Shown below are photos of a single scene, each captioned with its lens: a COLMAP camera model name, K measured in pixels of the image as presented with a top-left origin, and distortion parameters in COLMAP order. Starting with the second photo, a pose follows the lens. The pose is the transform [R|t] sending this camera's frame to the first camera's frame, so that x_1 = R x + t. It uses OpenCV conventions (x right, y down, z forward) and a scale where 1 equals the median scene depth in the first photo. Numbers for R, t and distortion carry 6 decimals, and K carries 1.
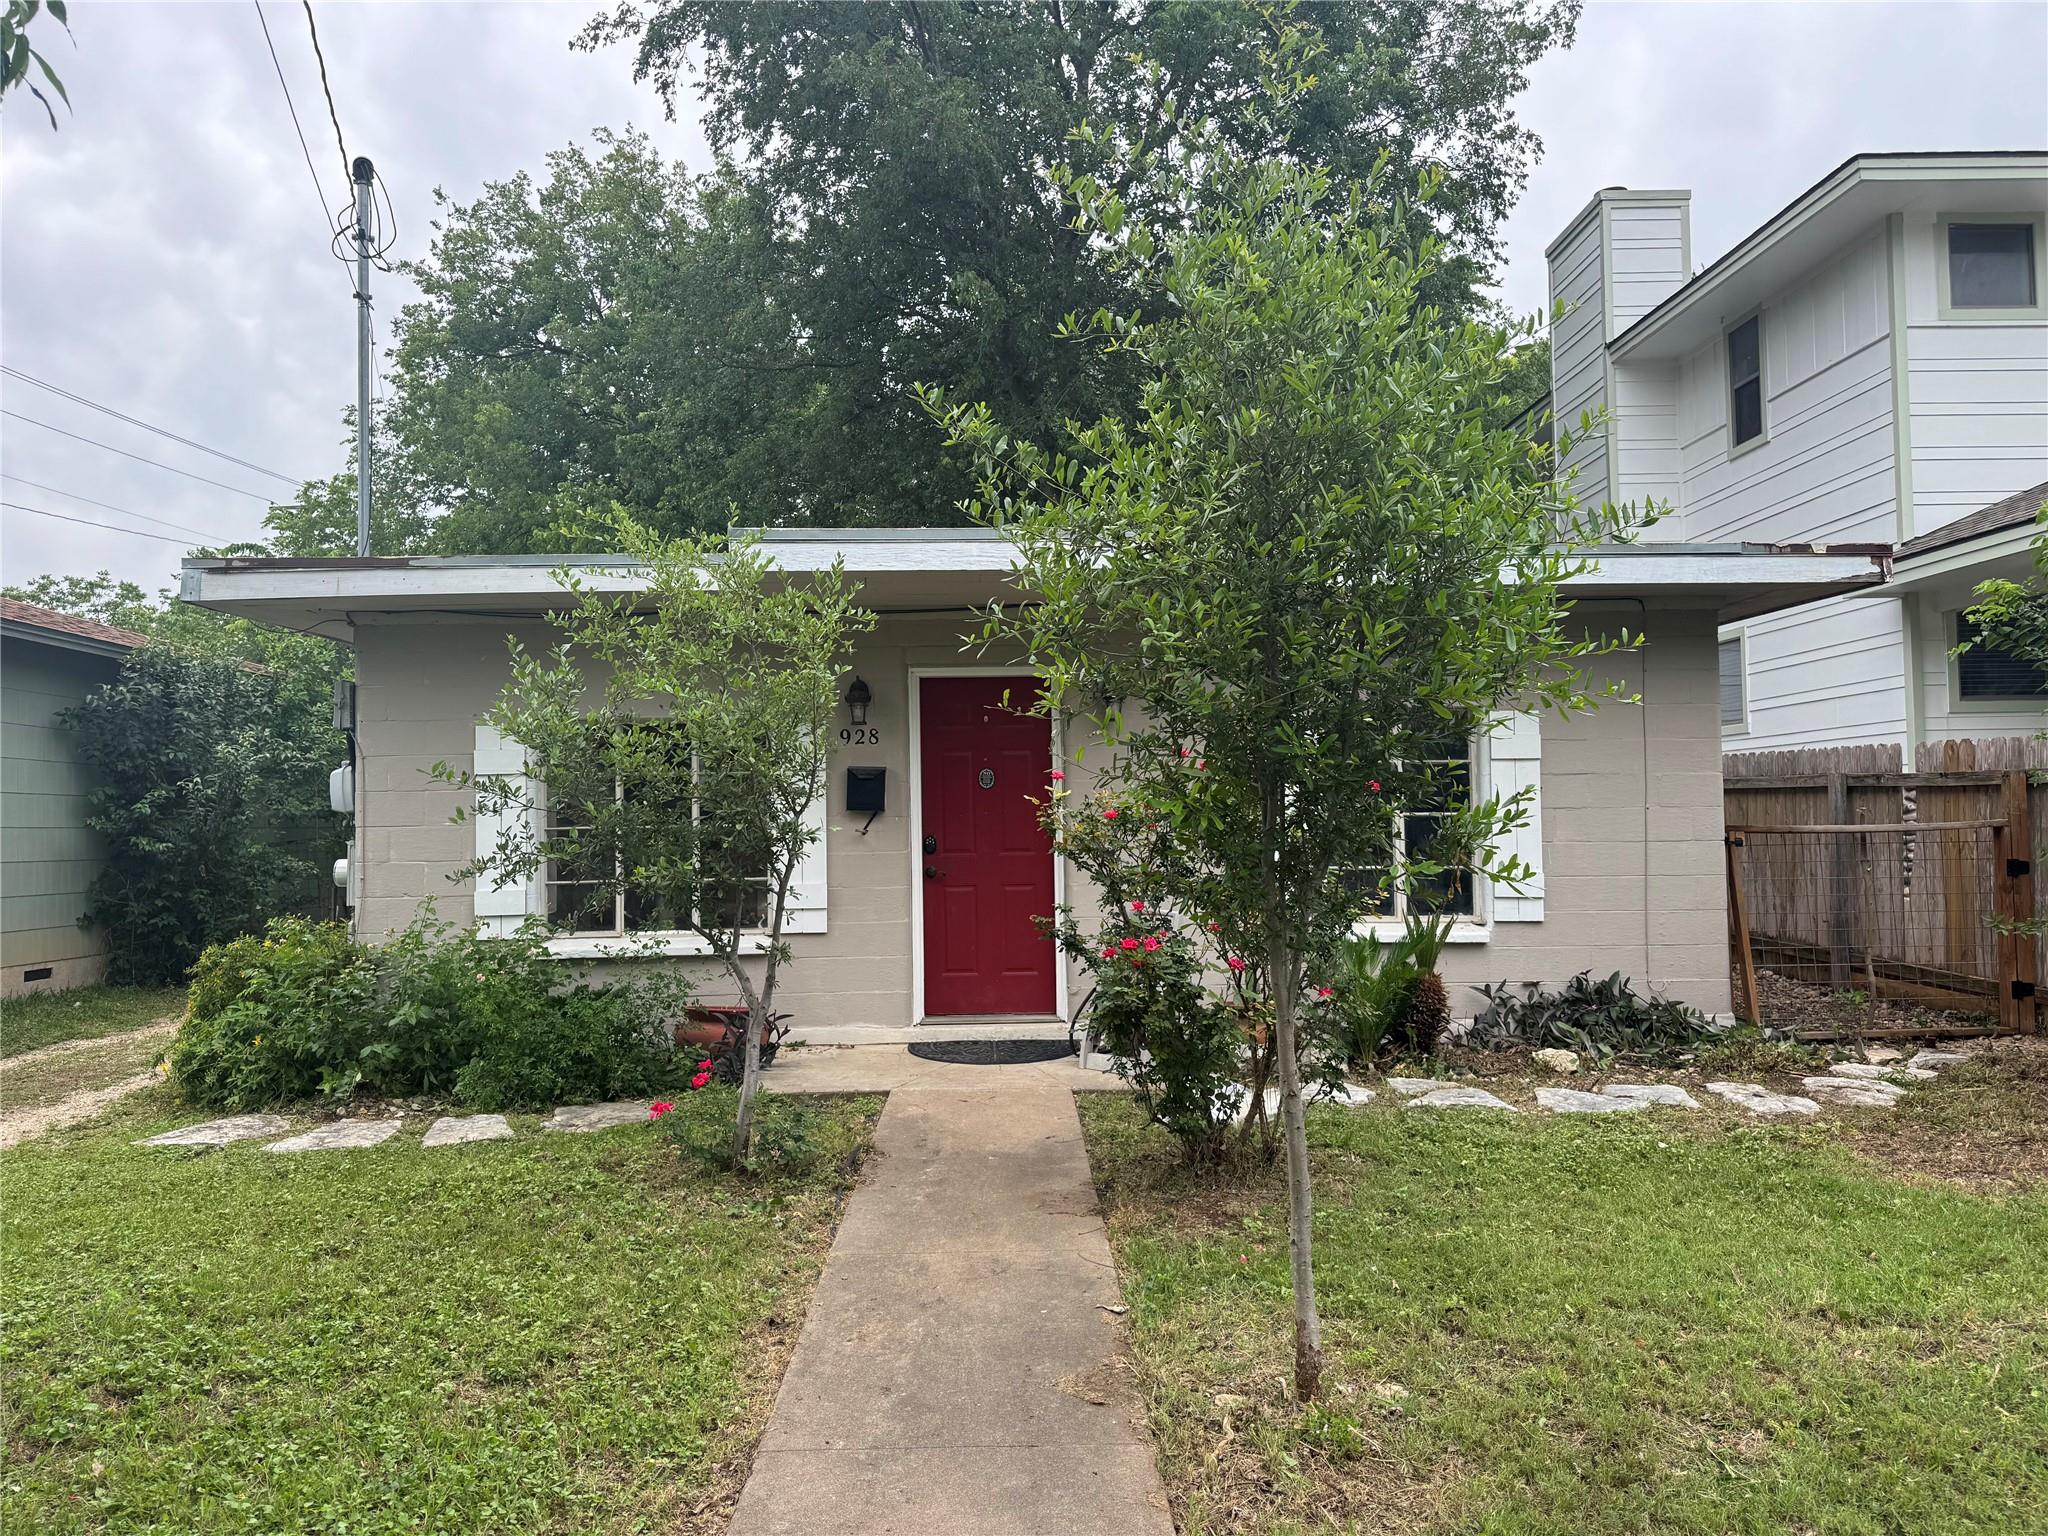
lens RADIAL K [[1443.8, 0, 1024.0], [0, 1443.8, 768.0], [0, 0, 1]] dist [0.056838, -0.079610]
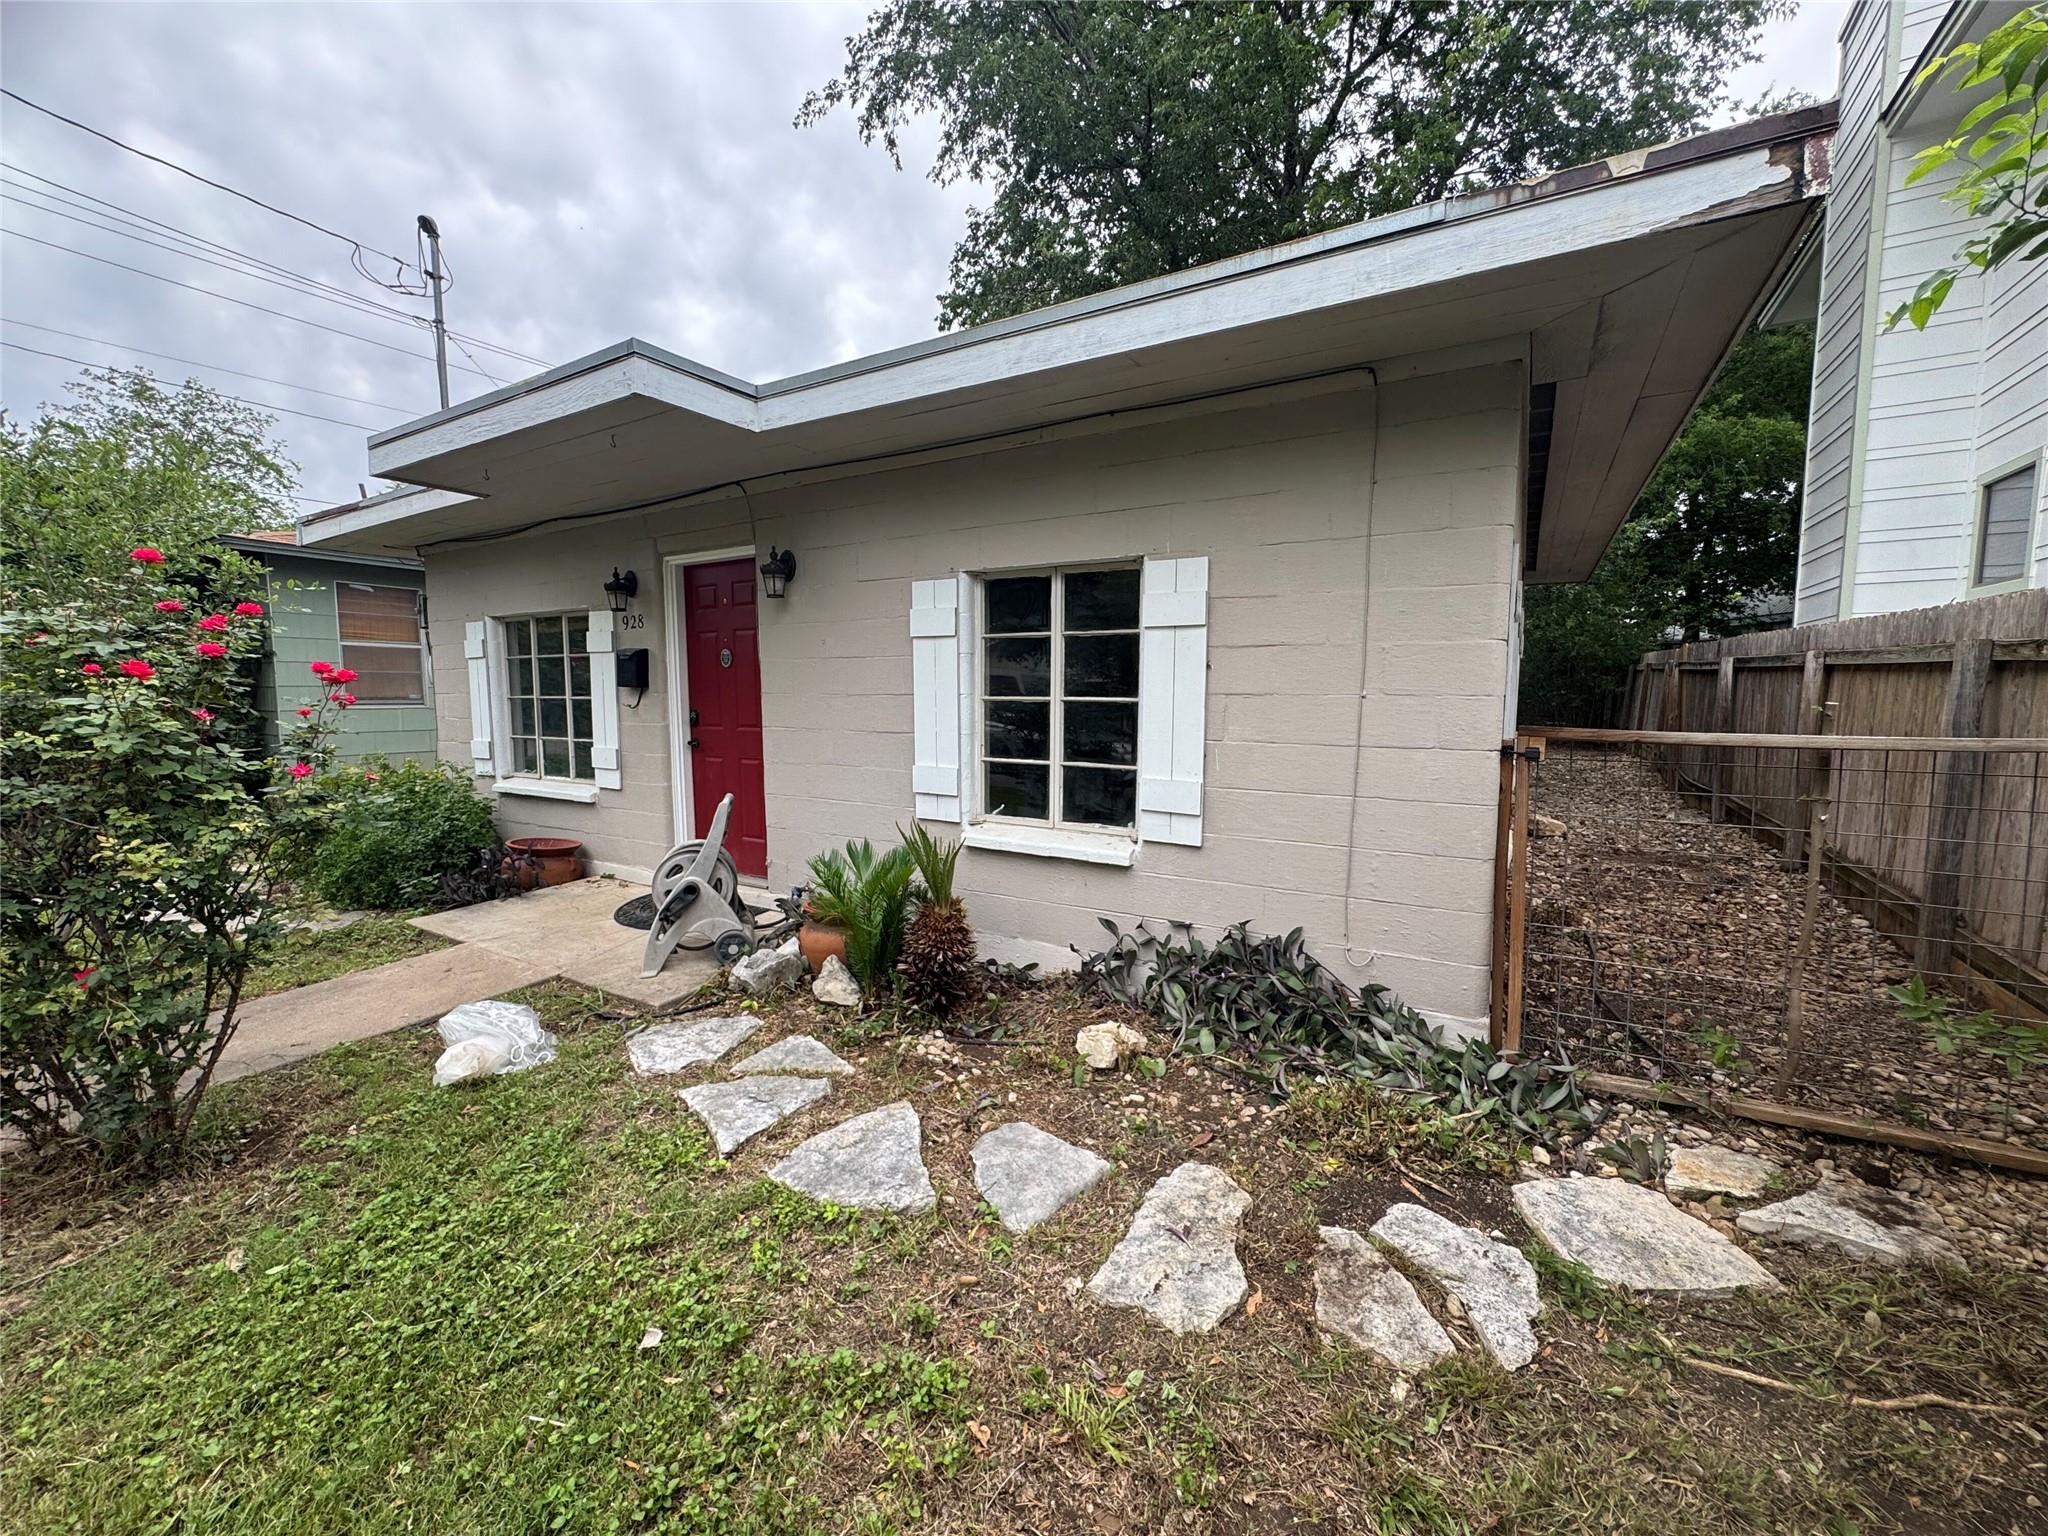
lens RADIAL K [[825.1, 0, 1029.9], [0, 825.1, 760.1], [0, 0, 1]] dist [0.006089, 0.000039]
pose [[0.845360, 0.059218, -0.530904, 0.500620], [0.008386, 0.992243, 0.124029, 0.008540], [0.534131, -0.109301, 0.838306, 0.600077]]
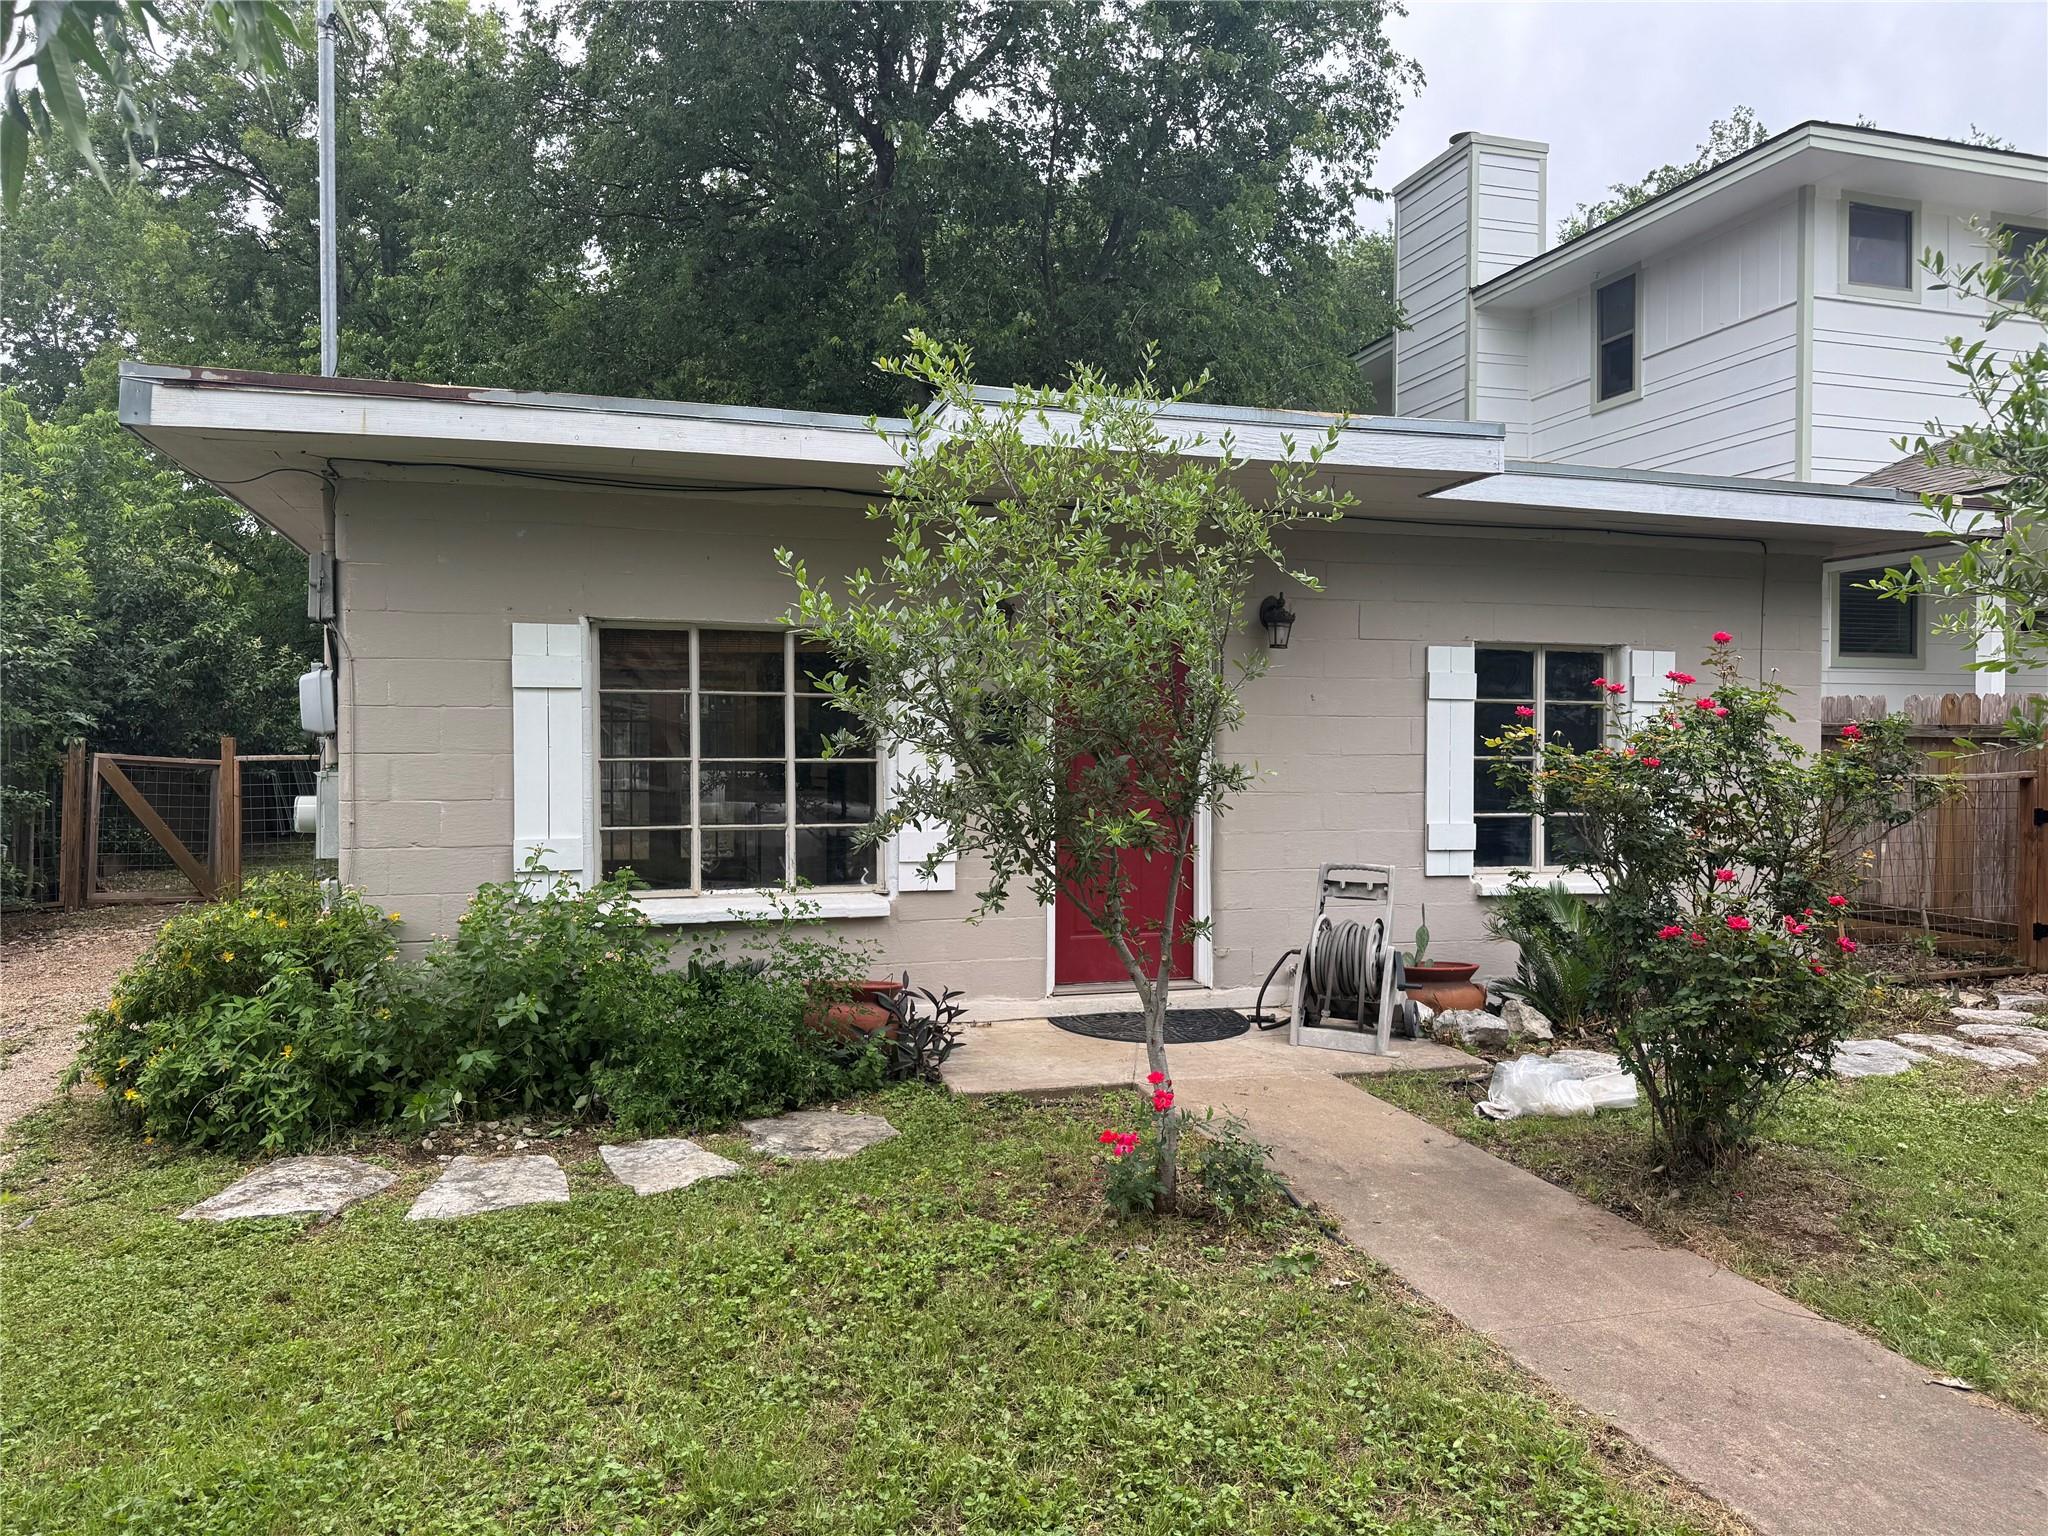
lens RADIAL K [[1443.8, 0, 1024.0], [0, 1443.8, 768.0], [0, 0, 1]] dist [0.056838, -0.079610]
pose [[0.960723, 0.013851, 0.277162, -0.325124], [-0.027750, 0.998543, 0.046289, 0.004215], [-0.276117, -0.052163, 0.959707, 0.190251]]
